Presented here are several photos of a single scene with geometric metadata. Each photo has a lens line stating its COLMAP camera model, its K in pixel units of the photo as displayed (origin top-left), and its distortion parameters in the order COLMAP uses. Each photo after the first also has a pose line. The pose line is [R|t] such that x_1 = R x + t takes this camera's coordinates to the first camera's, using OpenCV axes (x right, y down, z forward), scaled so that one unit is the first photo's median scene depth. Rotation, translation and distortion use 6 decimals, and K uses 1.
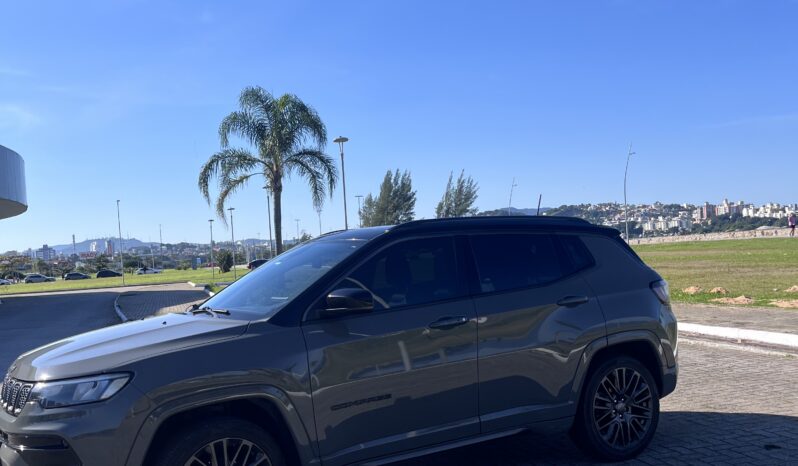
lens RADIAL K [[810.3, 0, 398.4], [0, 810.3, 249.4], [0, 0, 1]] dist [0.065496, -0.106525]
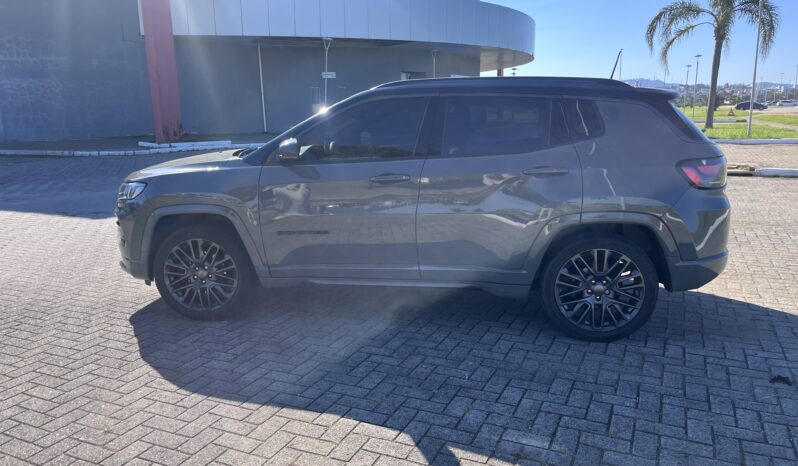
lens RADIAL K [[616.8, 0, 399.0], [0, 616.8, 233.0], [0, 0, 1]] dist [0.001916, -0.006431]
pose [[0.729756, 0.179702, -0.659670, 0.554409], [-0.022528, 0.970637, 0.239492, -0.035015], [0.683337, -0.159909, 0.712376, 0.335937]]
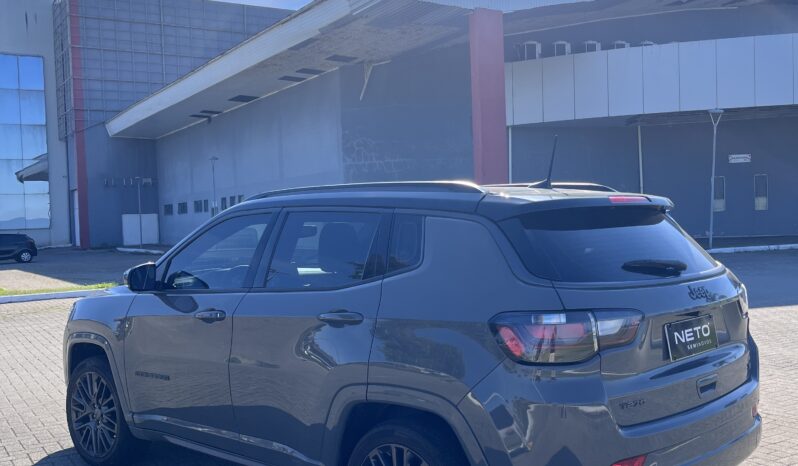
lens RADIAL K [[810.3, 0, 398.4], [0, 810.3, 249.4], [0, 0, 1]] dist [0.065496, -0.106525]
pose [[0.218896, 0.085070, -0.972033, 0.815957], [0.029146, 0.995178, 0.093659, -0.049560], [0.975313, -0.048833, 0.215361, 0.862823]]
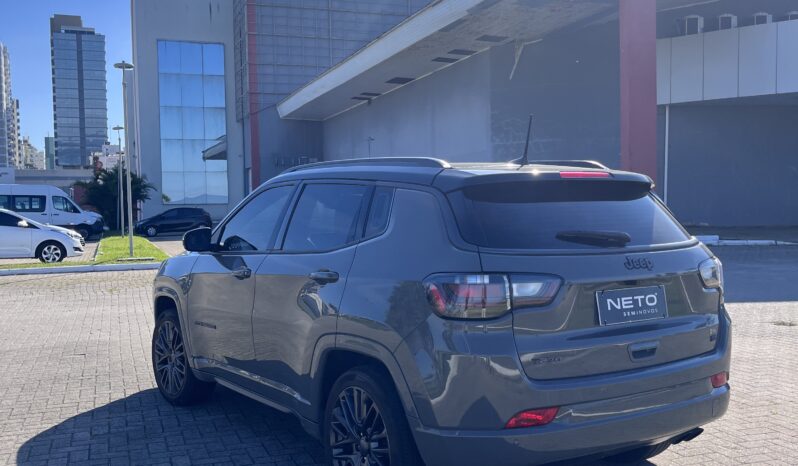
lens RADIAL K [[810.3, 0, 398.4], [0, 810.3, 249.4], [0, 0, 1]] dist [0.065496, -0.106525]
pose [[0.012938, 0.111369, -0.993695, 0.909880], [0.023362, 0.993473, 0.111648, -0.041545], [0.999643, -0.024659, 0.010252, 1.009514]]
